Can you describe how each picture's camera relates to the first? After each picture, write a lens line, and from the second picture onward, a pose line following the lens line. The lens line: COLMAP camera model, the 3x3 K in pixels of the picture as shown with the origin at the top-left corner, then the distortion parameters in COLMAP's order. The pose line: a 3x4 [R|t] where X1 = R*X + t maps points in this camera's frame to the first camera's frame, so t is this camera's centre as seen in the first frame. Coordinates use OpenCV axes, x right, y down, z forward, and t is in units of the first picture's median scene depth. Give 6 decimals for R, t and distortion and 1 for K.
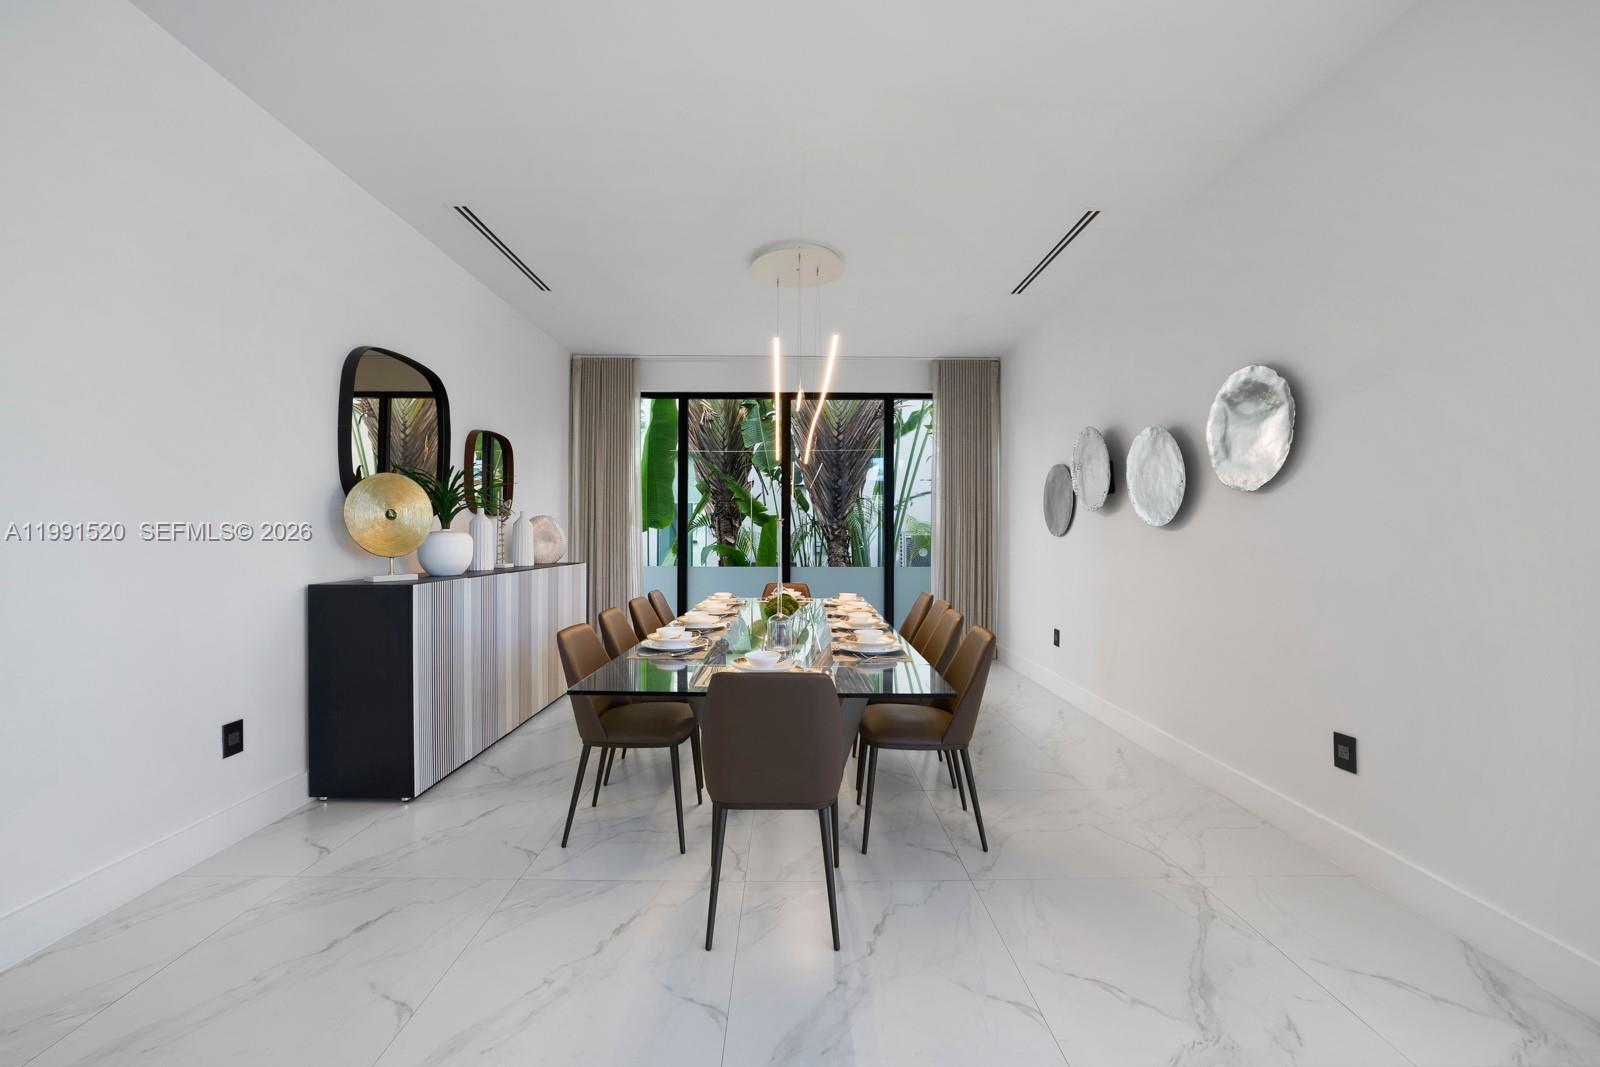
lens RADIAL K [[634.9, 0, 800.0], [0, 634.9, 533.5], [0, 0, 1]] dist [-0.021831, 0.000352]
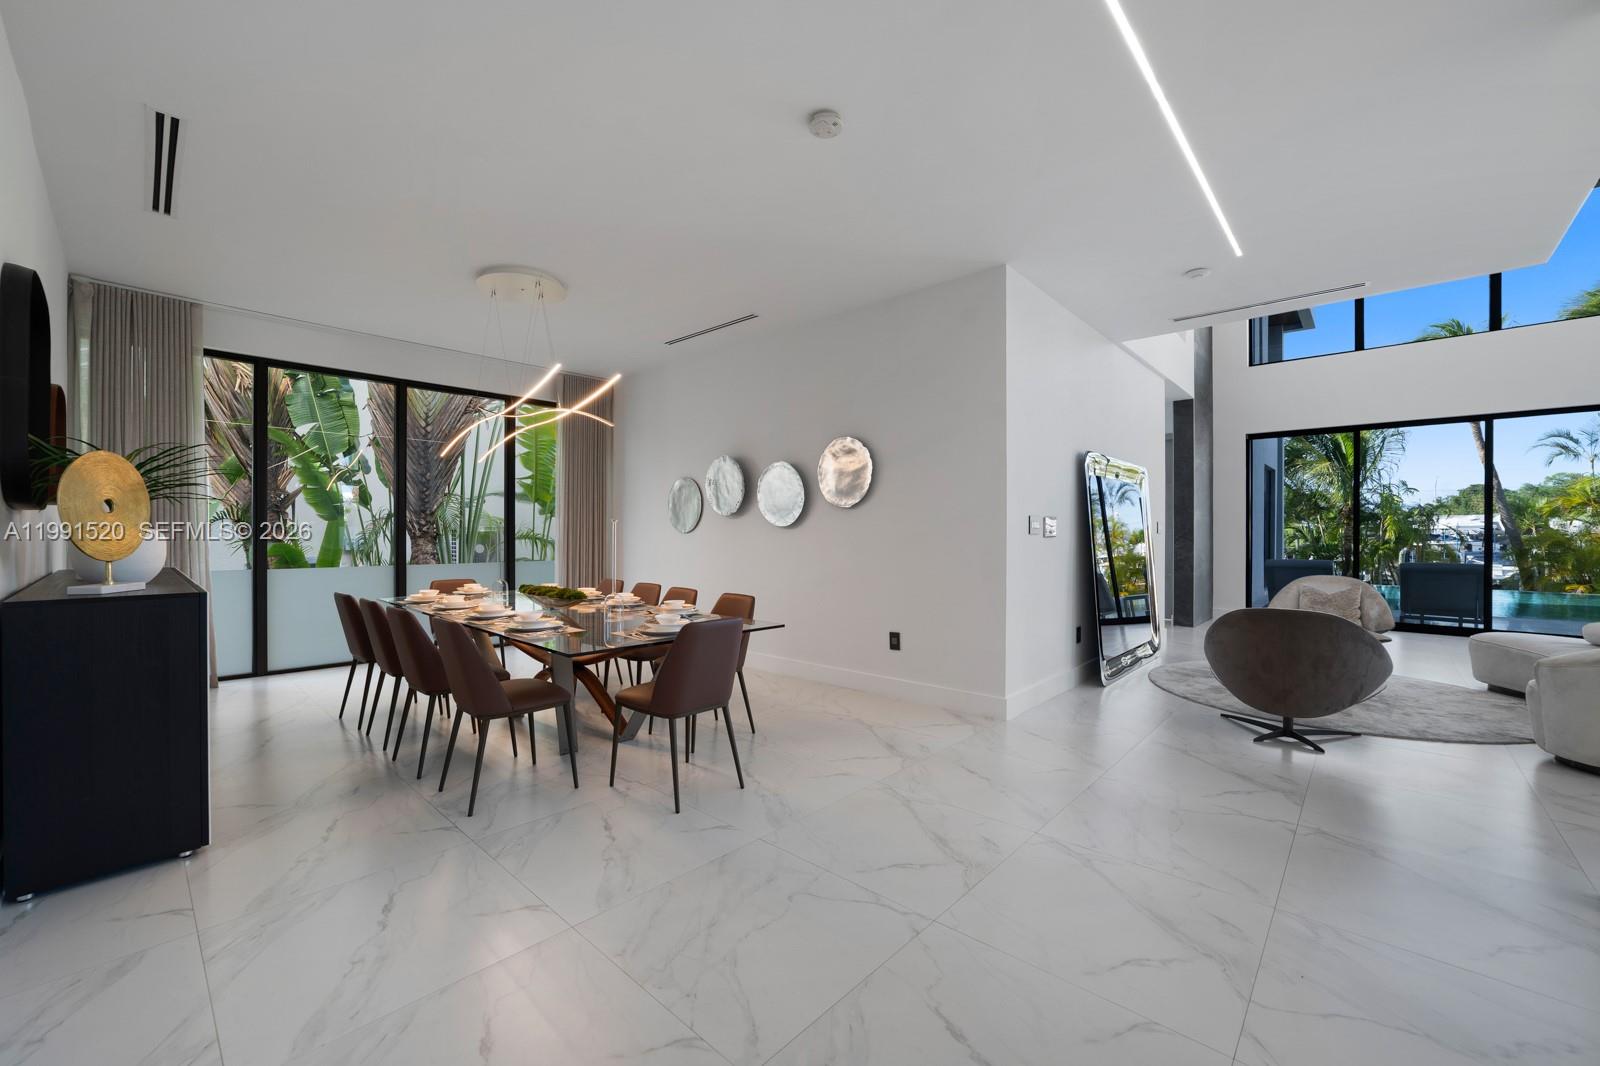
lens RADIAL K [[634.9, 0, 800.0], [0, 634.9, 533.0], [0, 0, 1]] dist [-0.021831, 0.000352]
pose [[0.685141, 0.001020, 0.728409, -0.385371], [-0.004363, 0.999987, 0.002703, -0.000276], [-0.728397, -0.005030, 0.685137, -0.082416]]
